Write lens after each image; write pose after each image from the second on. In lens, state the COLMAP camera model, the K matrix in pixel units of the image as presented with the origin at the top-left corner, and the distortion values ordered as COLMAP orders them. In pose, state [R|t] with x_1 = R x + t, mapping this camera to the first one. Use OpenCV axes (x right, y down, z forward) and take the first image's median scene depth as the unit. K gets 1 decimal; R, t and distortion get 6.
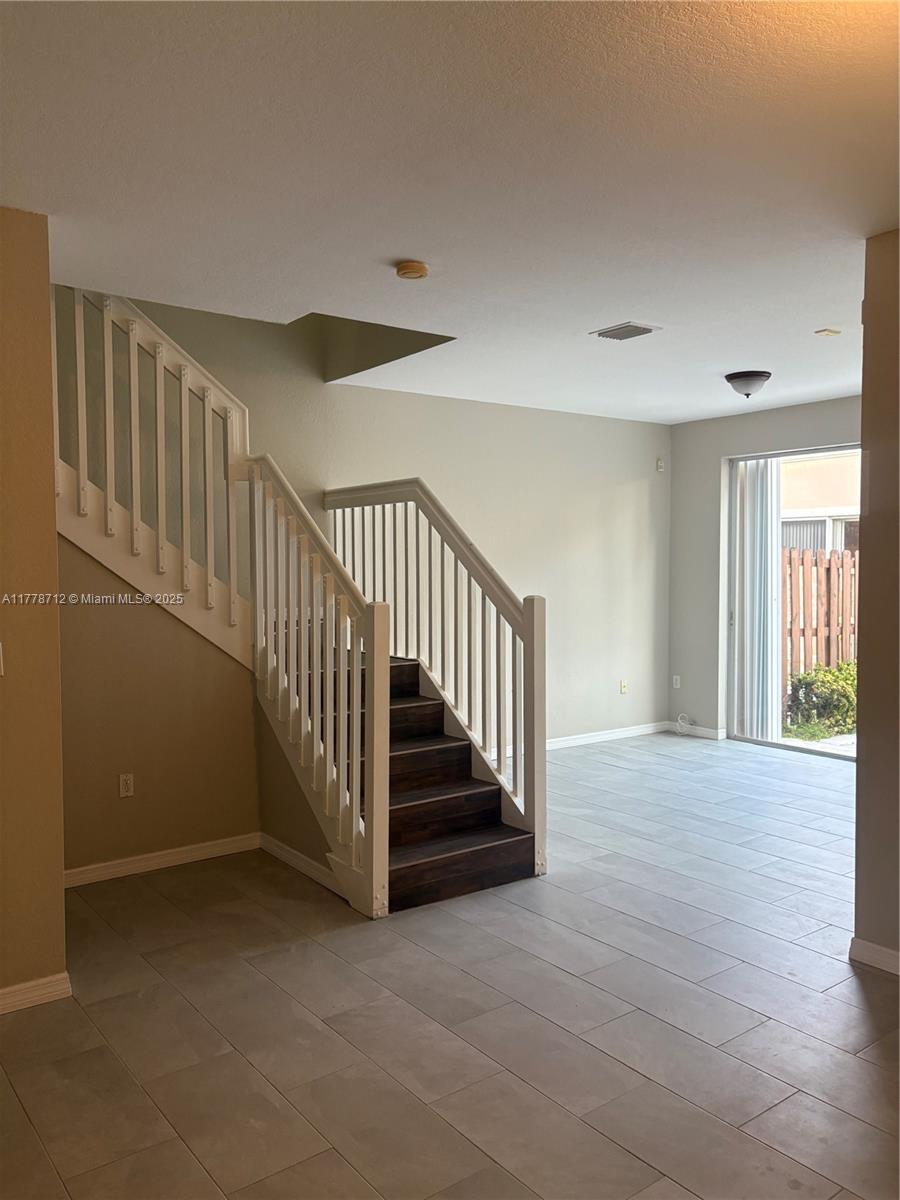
lens RADIAL K [[909.9, 0, 450.0], [0, 909.9, 600.0], [0, 0, 1]] dist [0.068829, -0.094120]
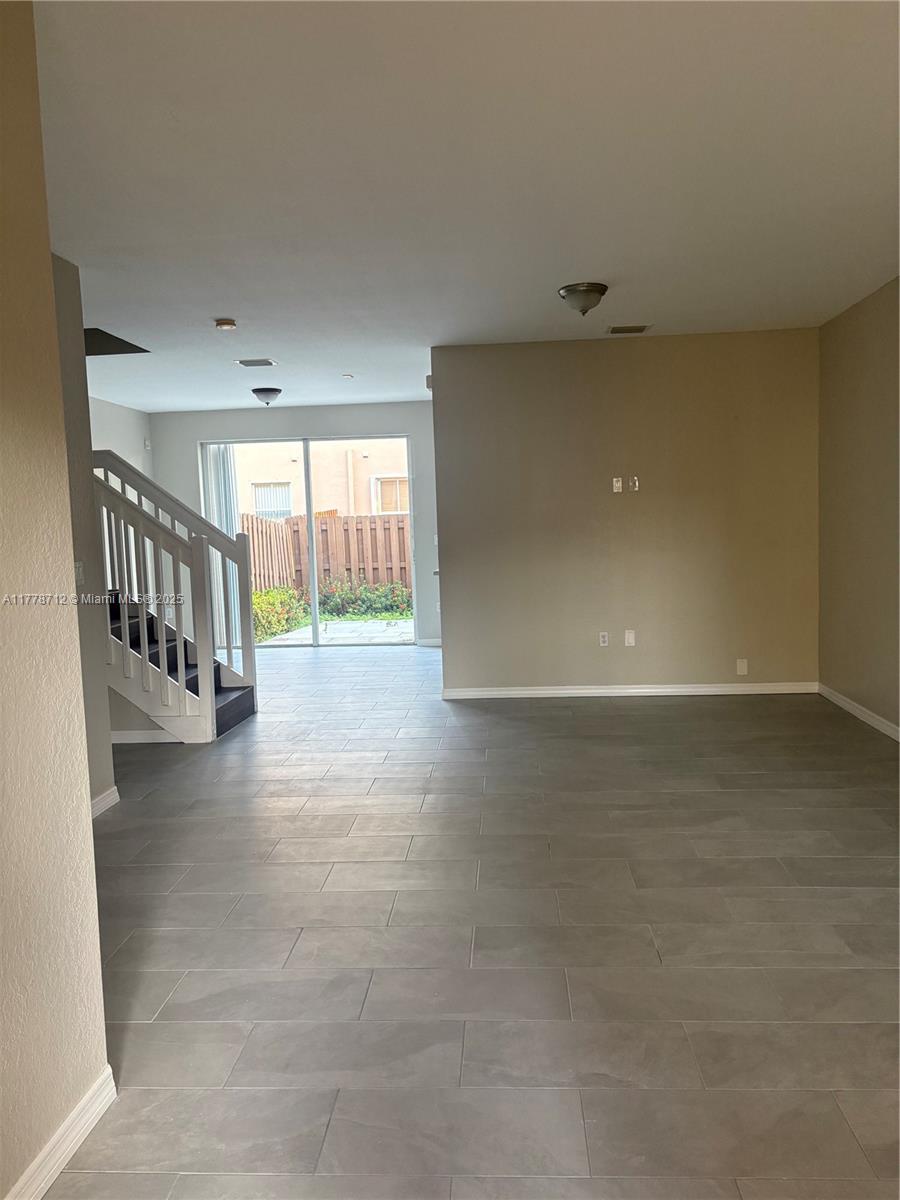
lens RADIAL K [[909.9, 0, 450.0], [0, 909.9, 600.0], [0, 0, 1]] dist [0.068829, -0.094120]
pose [[0.649225, -0.085020, 0.755830, -0.563697], [0.064996, 0.996299, 0.056240, 0.028533], [-0.757814, 0.012614, 0.652349, -0.179111]]
